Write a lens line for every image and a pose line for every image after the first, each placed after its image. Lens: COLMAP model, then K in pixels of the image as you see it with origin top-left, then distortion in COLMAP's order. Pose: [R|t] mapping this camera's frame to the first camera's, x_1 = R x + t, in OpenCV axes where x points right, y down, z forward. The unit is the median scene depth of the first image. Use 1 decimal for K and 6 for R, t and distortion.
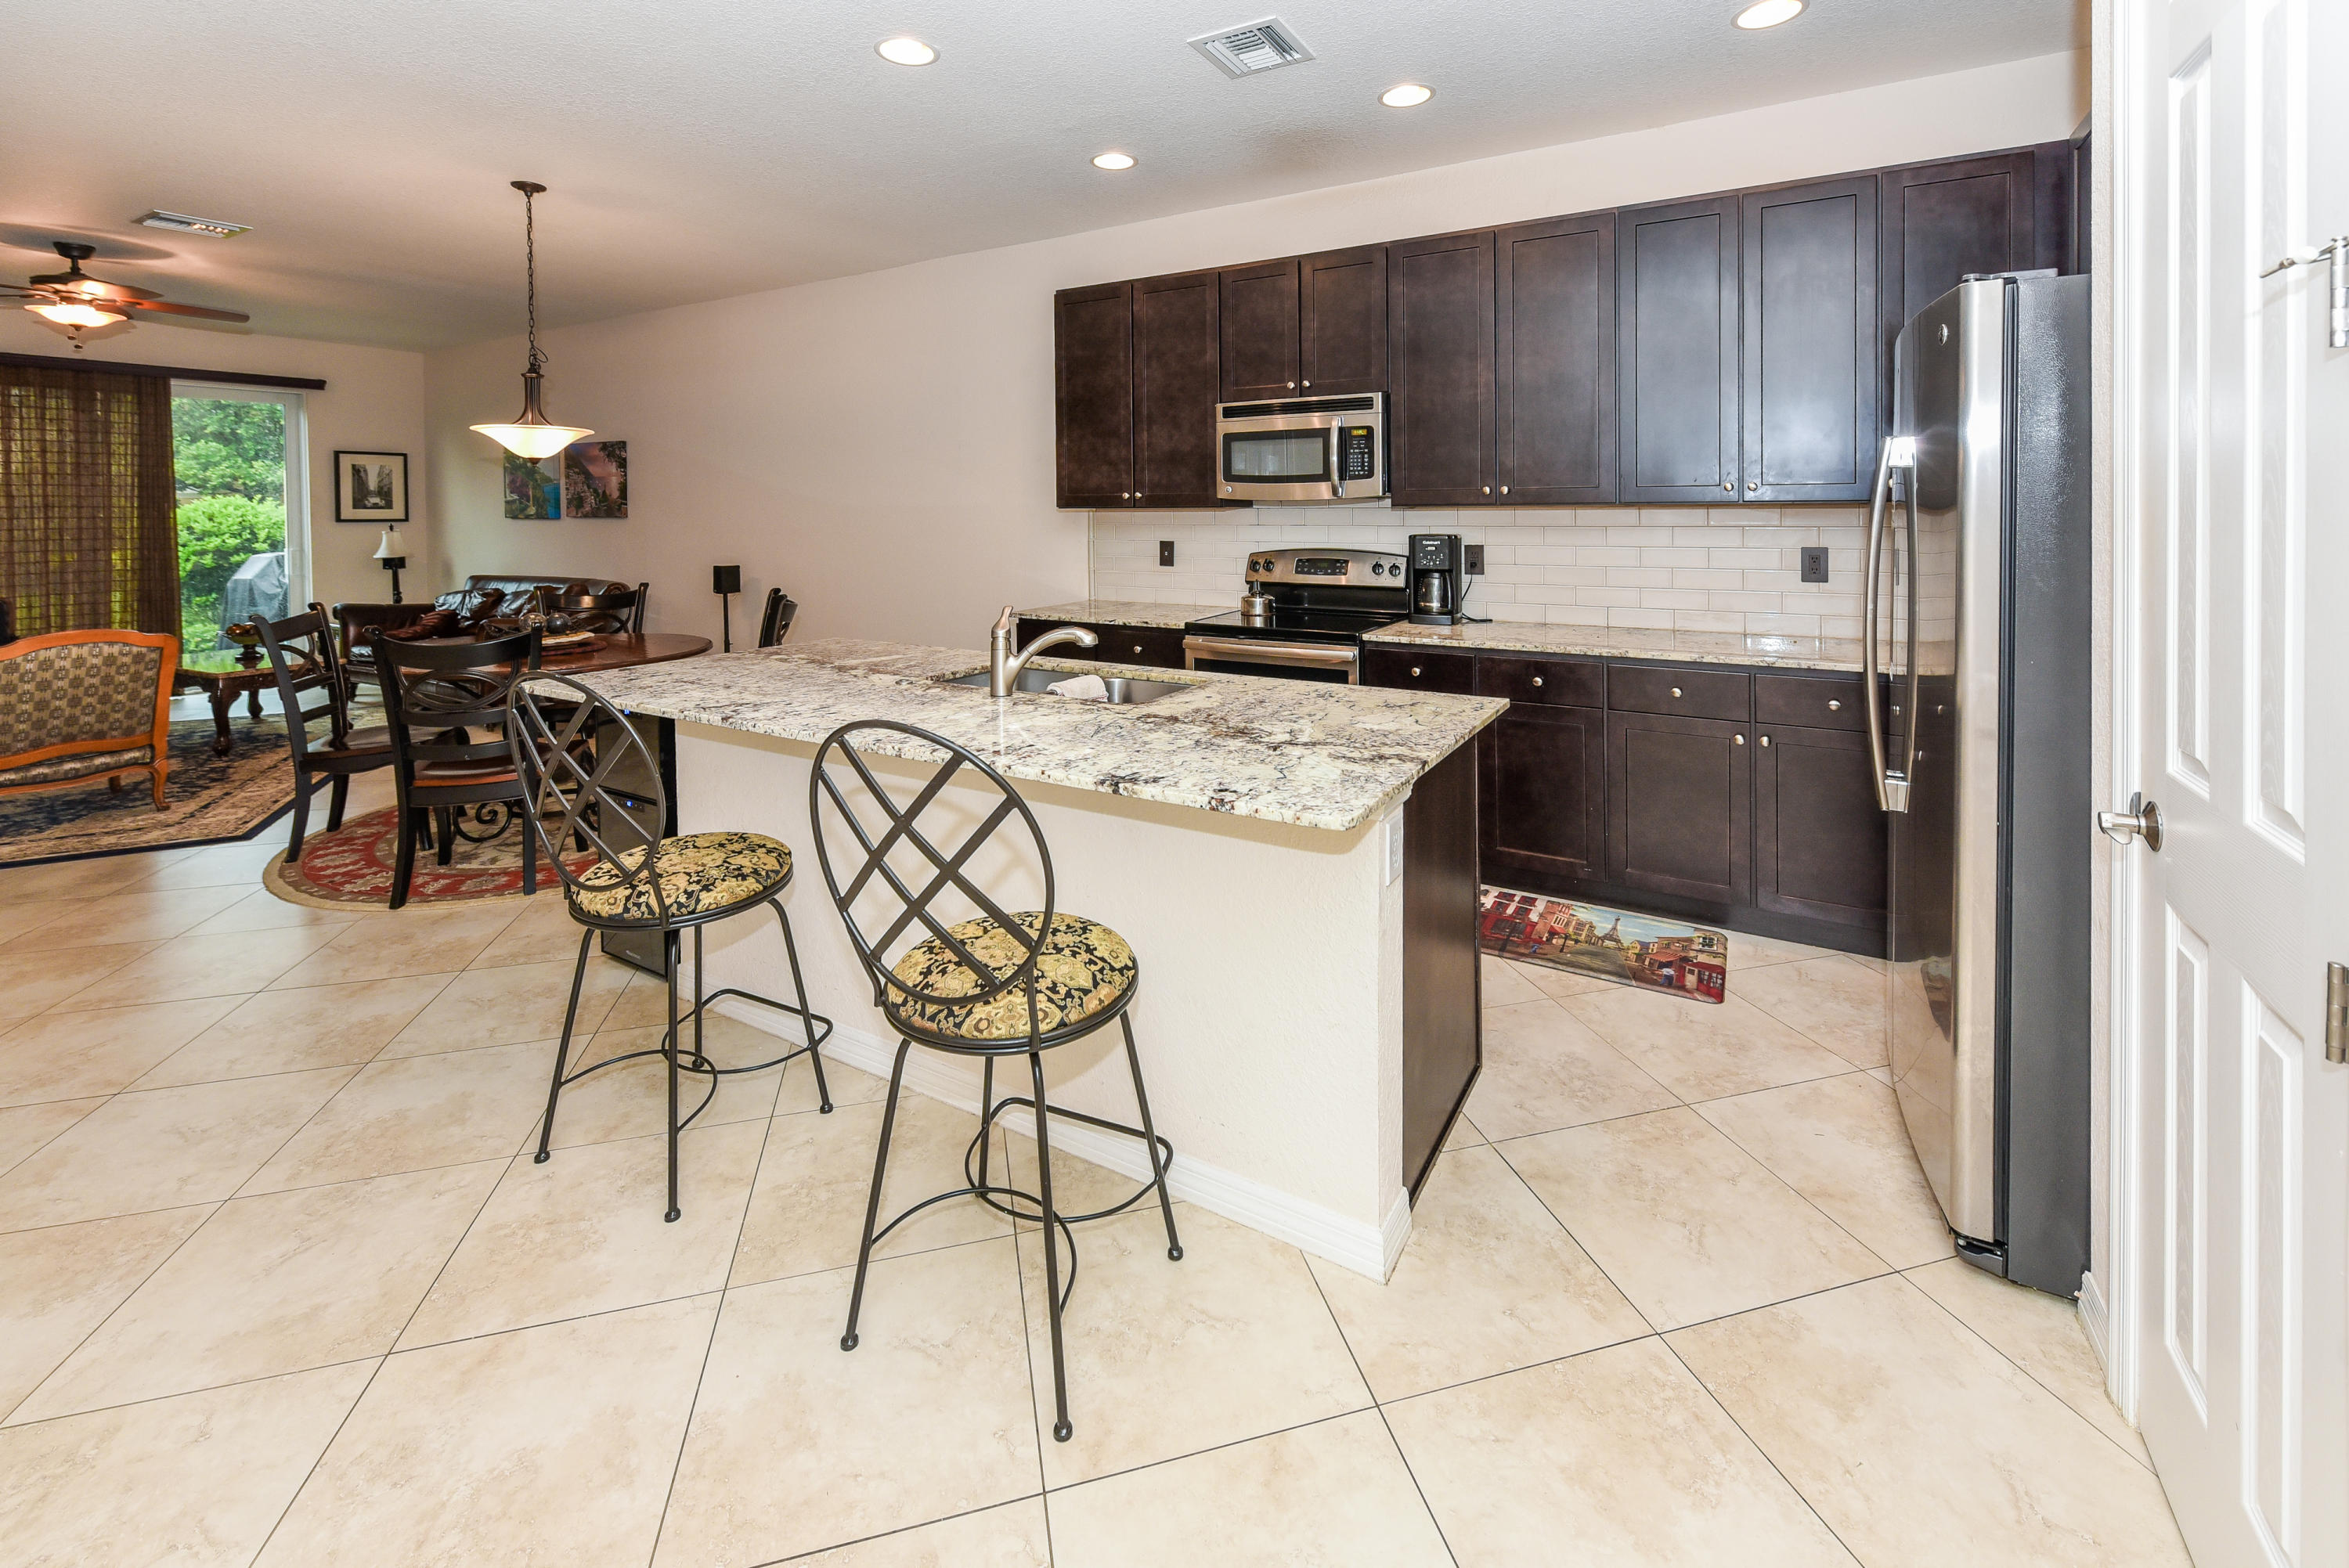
lens RADIAL K [[980.2, 0, 1188.9], [0, 980.2, 531.4], [0, 0, 1]] dist [0.002562, -0.001895]
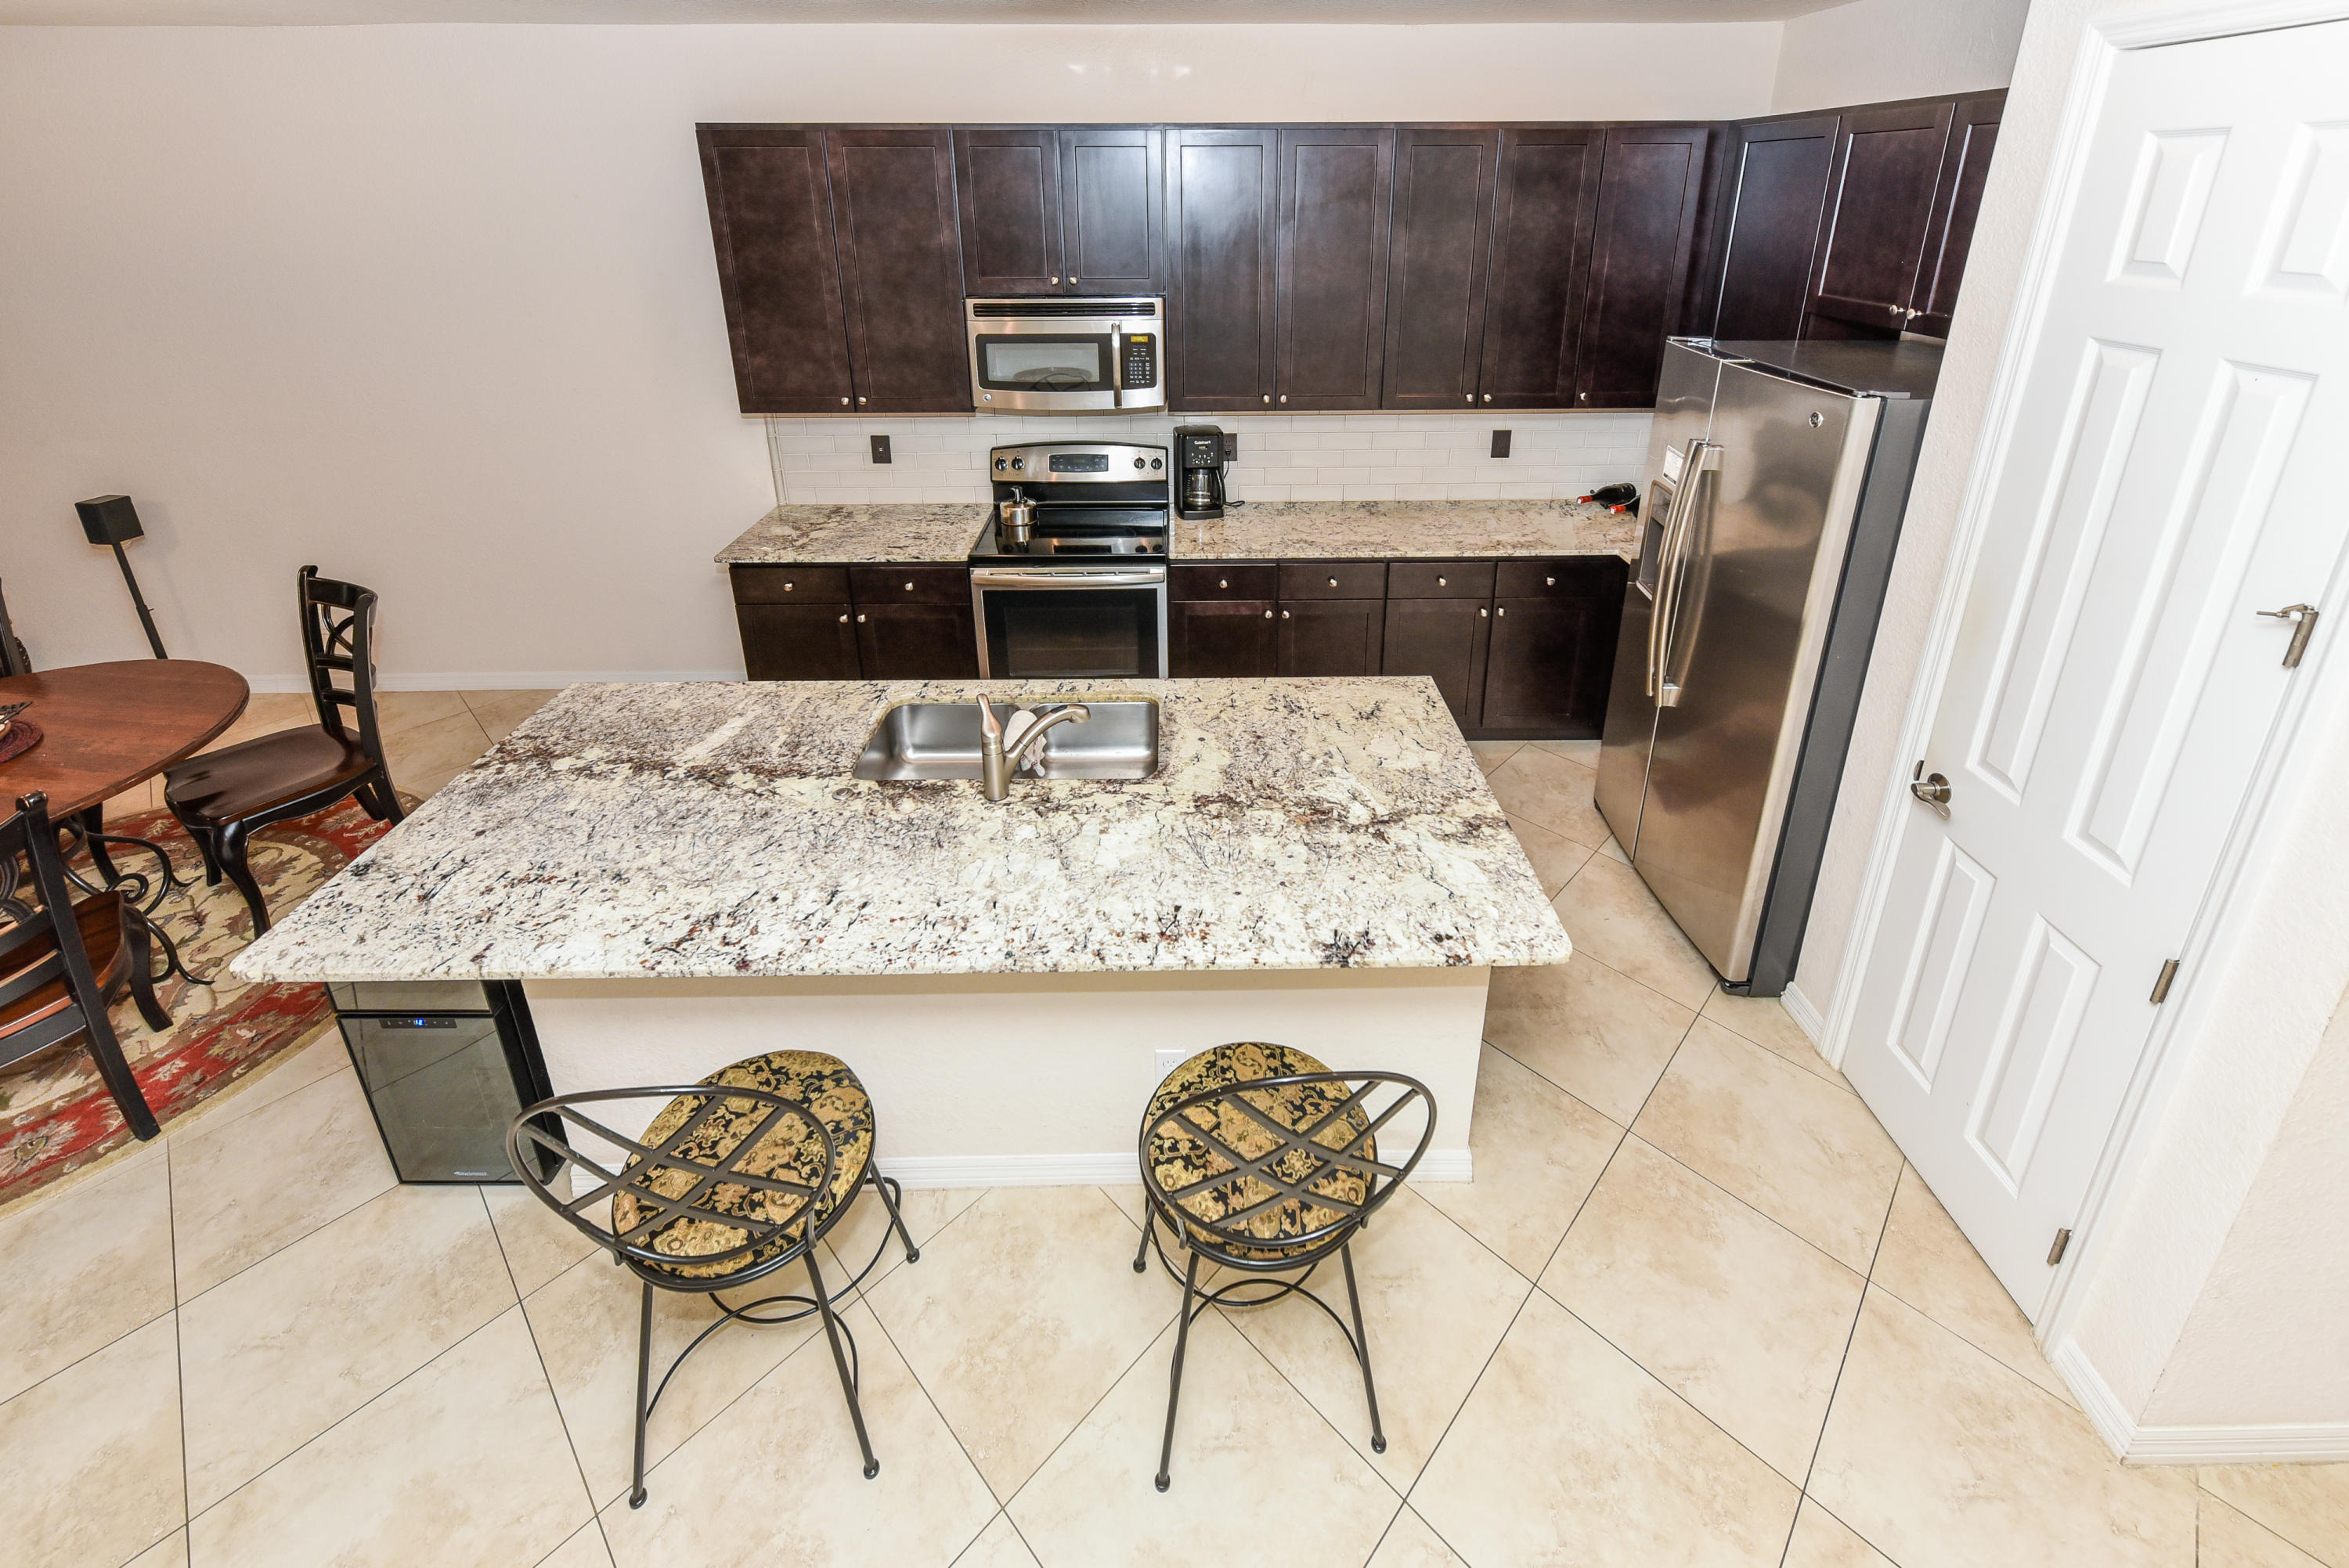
lens RADIAL K [[980.2, 0, 1190.2], [0, 980.2, 532.9], [0, 0, 1]] dist [0.002562, -0.001895]
pose [[0.855091, -0.167192, 0.490781, -0.261890], [0.008299, 0.950873, 0.309470, -0.200728], [-0.518412, -0.260552, 0.814471, 0.141166]]
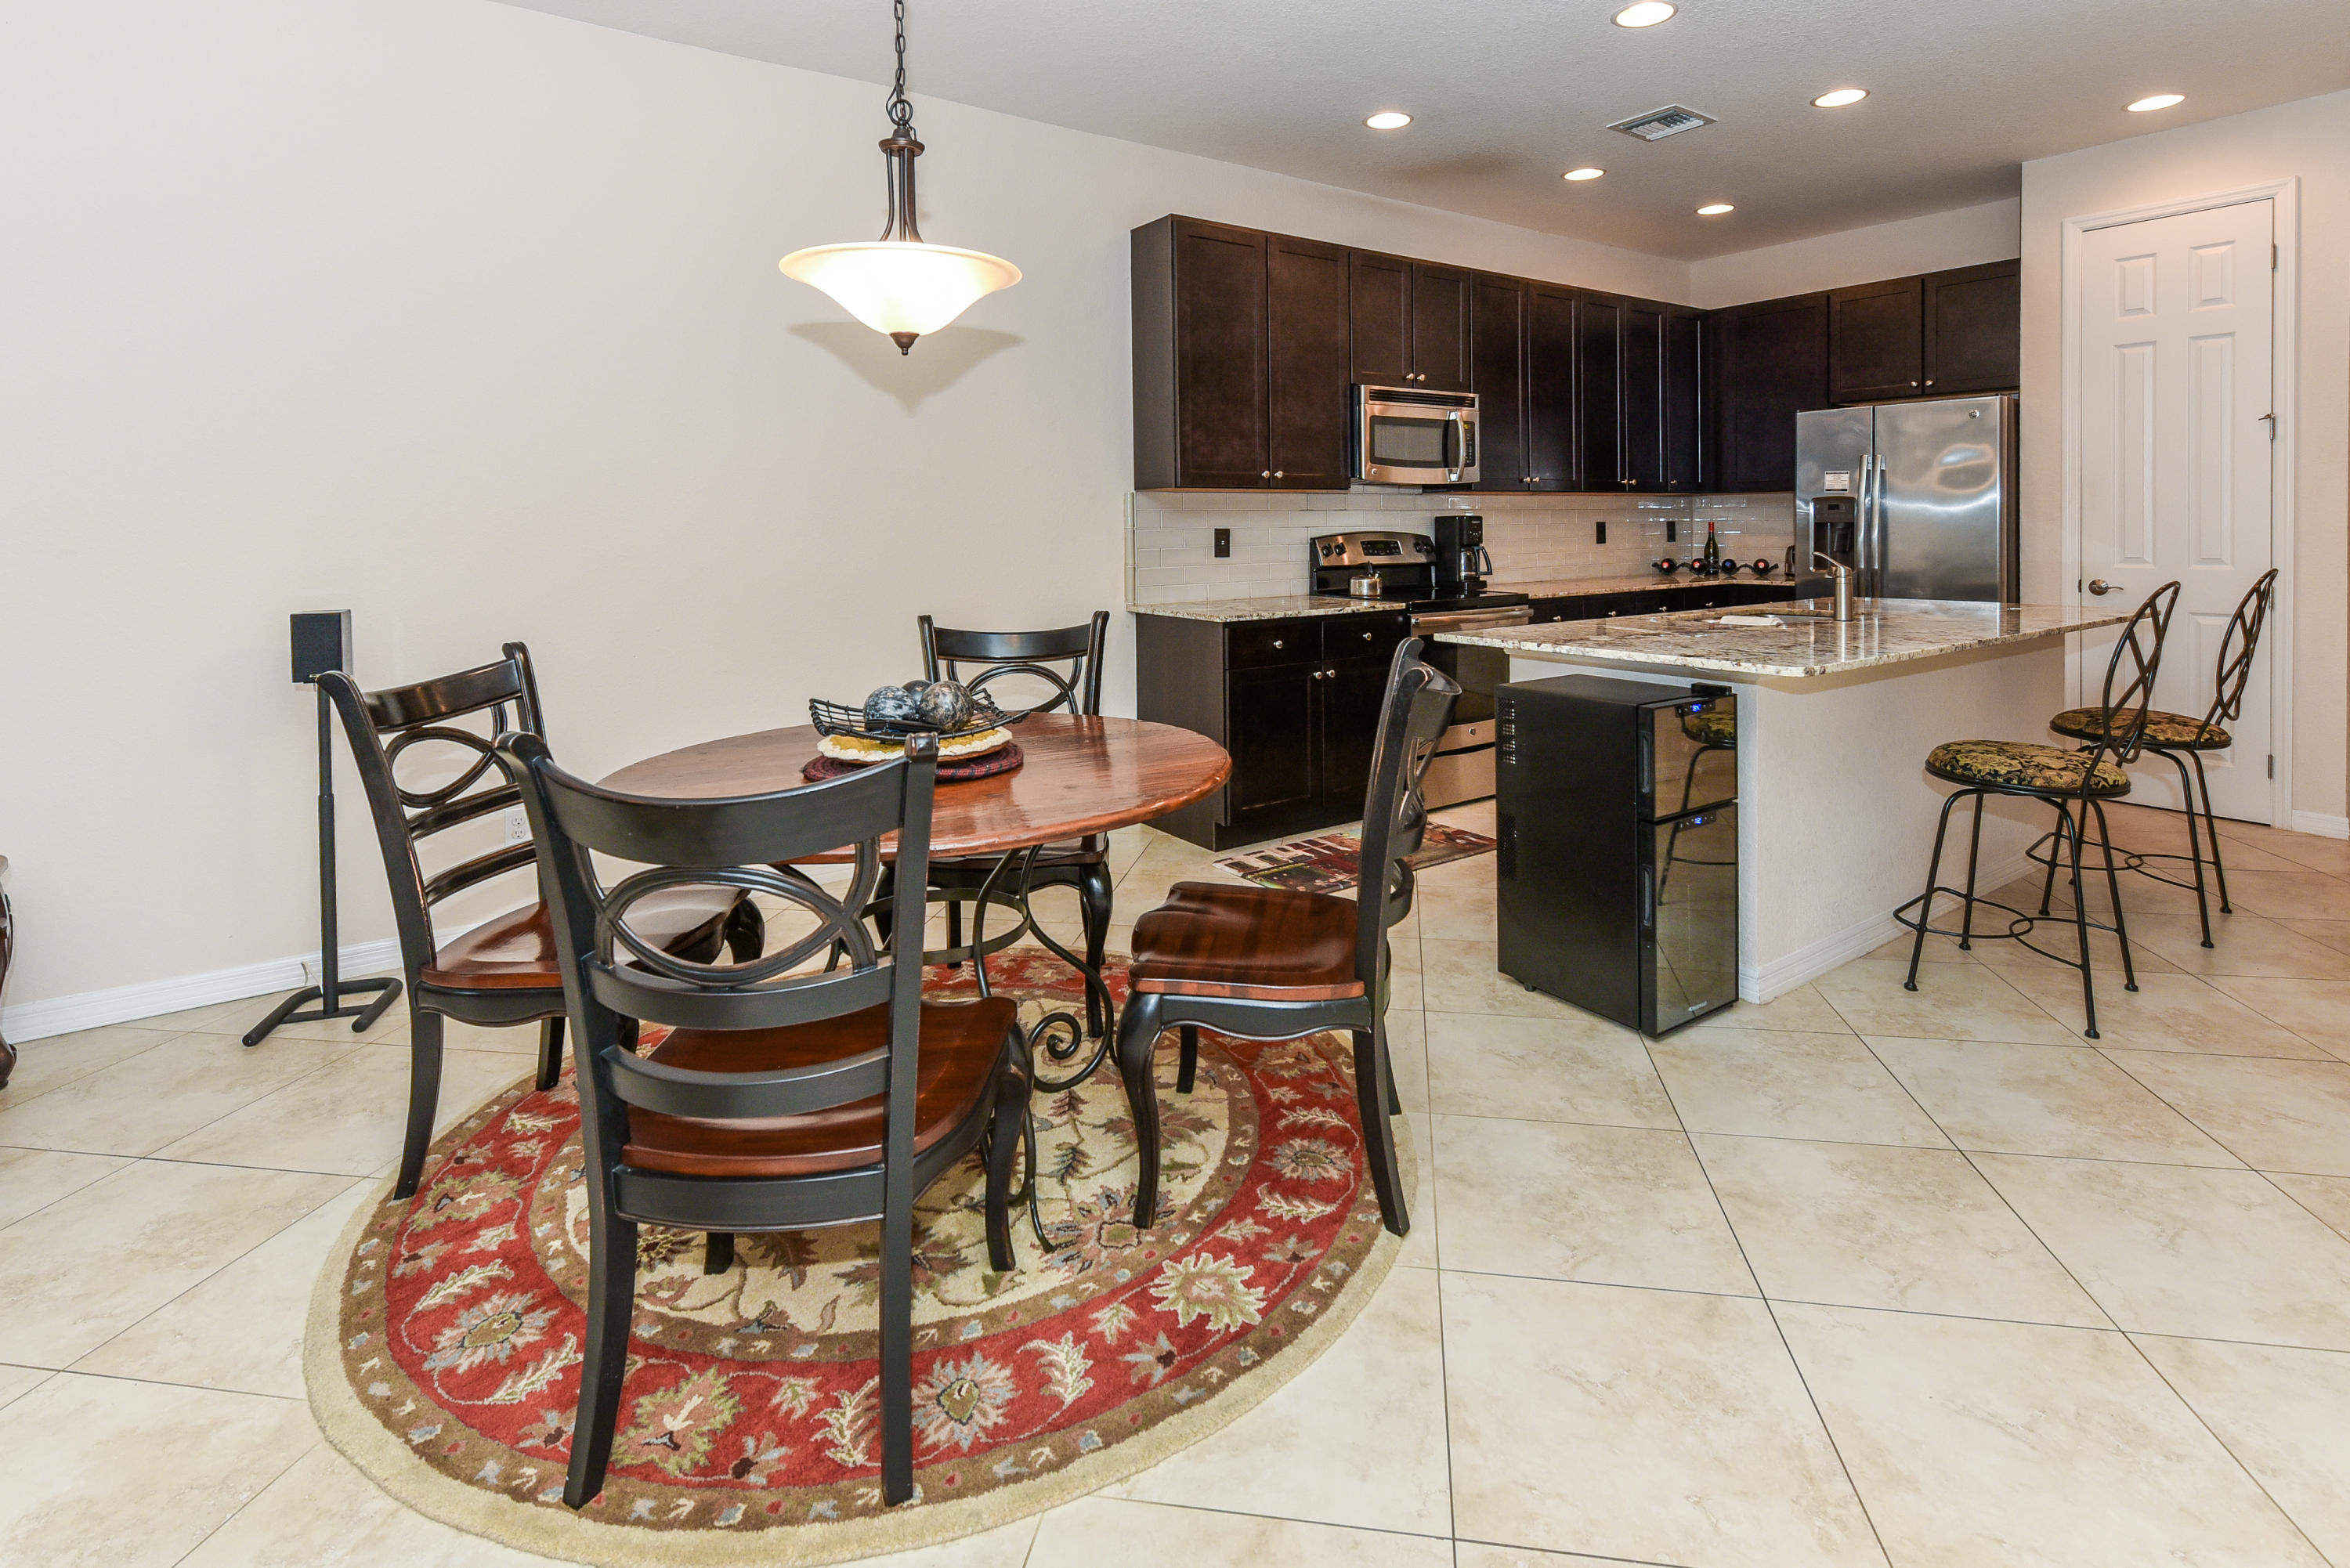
lens RADIAL K [[1152.6, 0, 1211.9], [0, 1152.6, 544.5], [0, 0, 1]] dist [0.008335, -0.002847]
pose [[0.401643, -0.015635, 0.915663, -1.115066], [0.029095, 0.999567, 0.004306, 0.022553], [-0.915334, 0.024912, 0.401924, 0.678212]]
